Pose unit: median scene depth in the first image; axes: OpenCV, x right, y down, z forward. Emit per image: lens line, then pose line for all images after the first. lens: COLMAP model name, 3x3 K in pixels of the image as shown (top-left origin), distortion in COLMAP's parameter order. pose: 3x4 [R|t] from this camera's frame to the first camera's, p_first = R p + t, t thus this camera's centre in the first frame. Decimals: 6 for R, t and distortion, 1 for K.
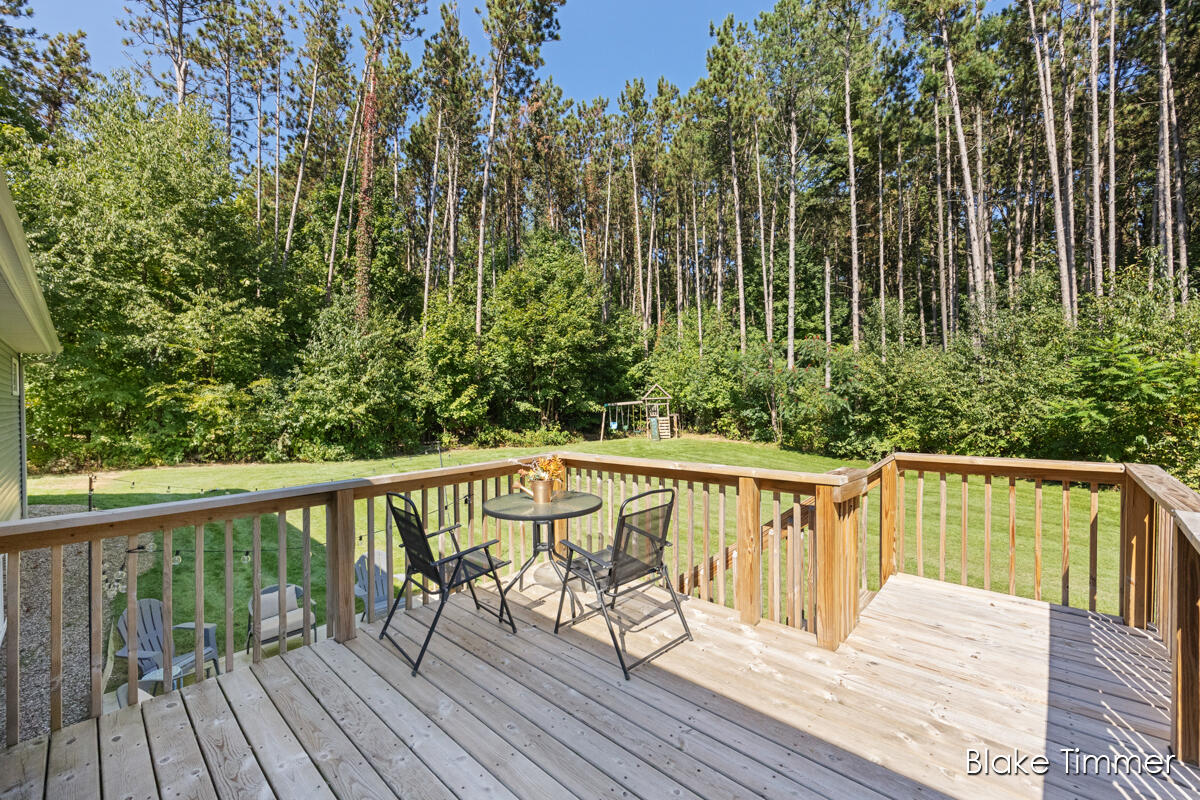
lens RADIAL K [[482.3, 0, 585.6], [0, 482.3, 394.9], [0, 0, 1]] dist [-0.008618, 0.001042]
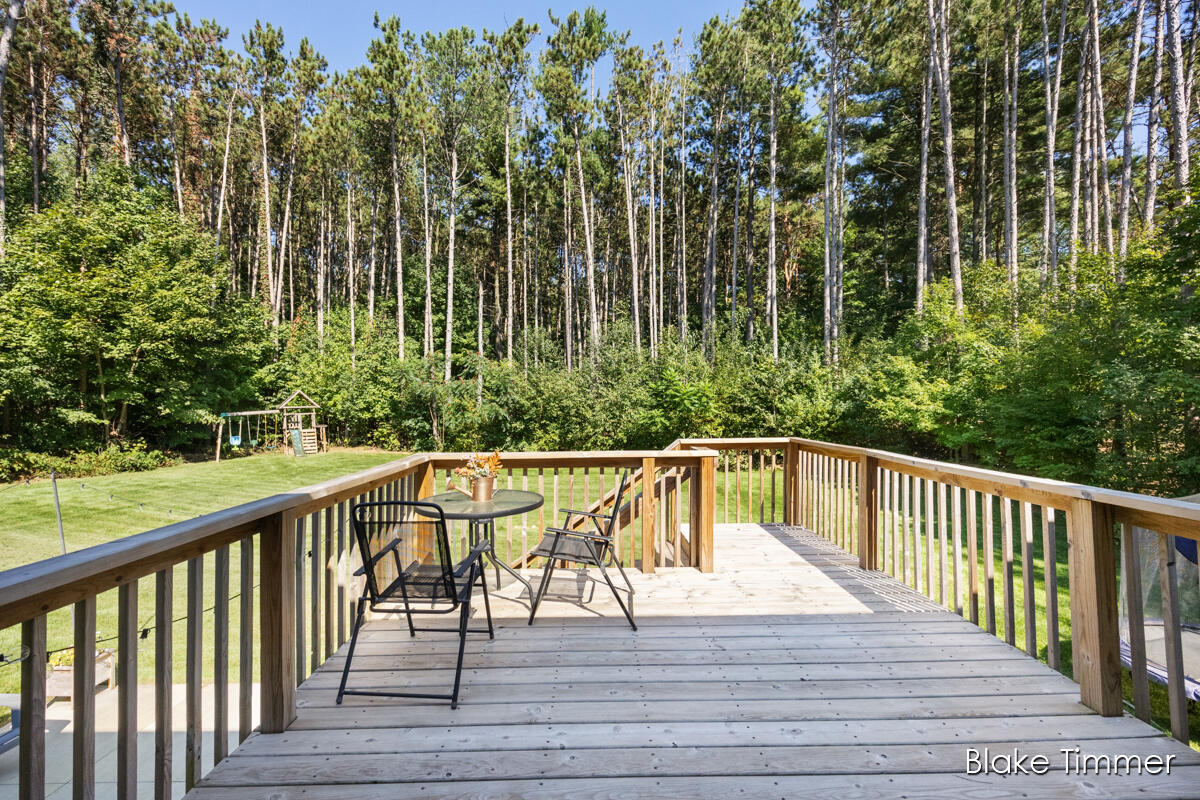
lens RADIAL K [[482.3, 0, 596.5], [0, 482.3, 399.4], [0, 0, 1]] dist [-0.008618, 0.001042]
pose [[0.717681, 0.023294, 0.695982, -0.074581], [-0.012206, 0.999708, -0.020873, 0.004937], [-0.696265, 0.006485, 0.717756, 0.020204]]
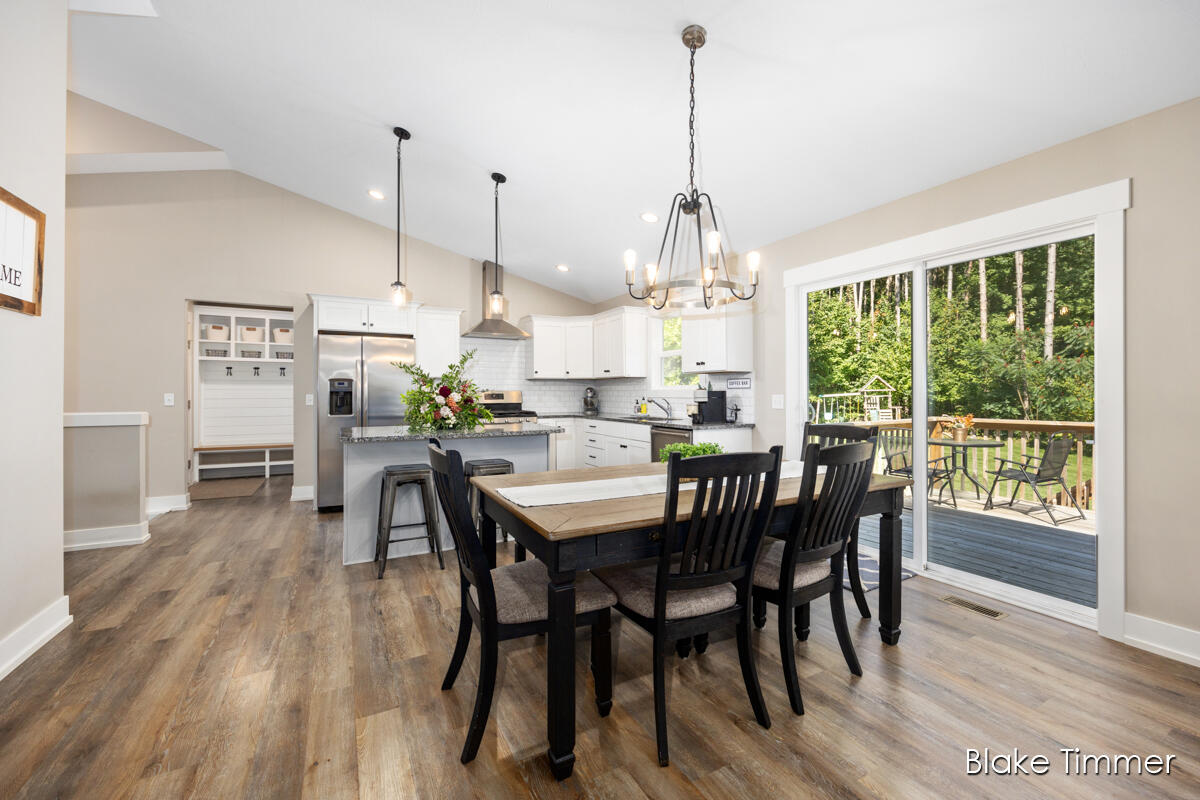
lens RADIAL K [[482.3, 0, 599.3], [0, 482.3, 397.9], [0, 0, 1]] dist [-0.008618, 0.001042]
pose [[0.949124, 0.018298, -0.314369, -0.089395], [-0.011378, 0.999651, 0.023832, 0.005882], [0.314696, -0.019042, 0.949002, -0.119774]]
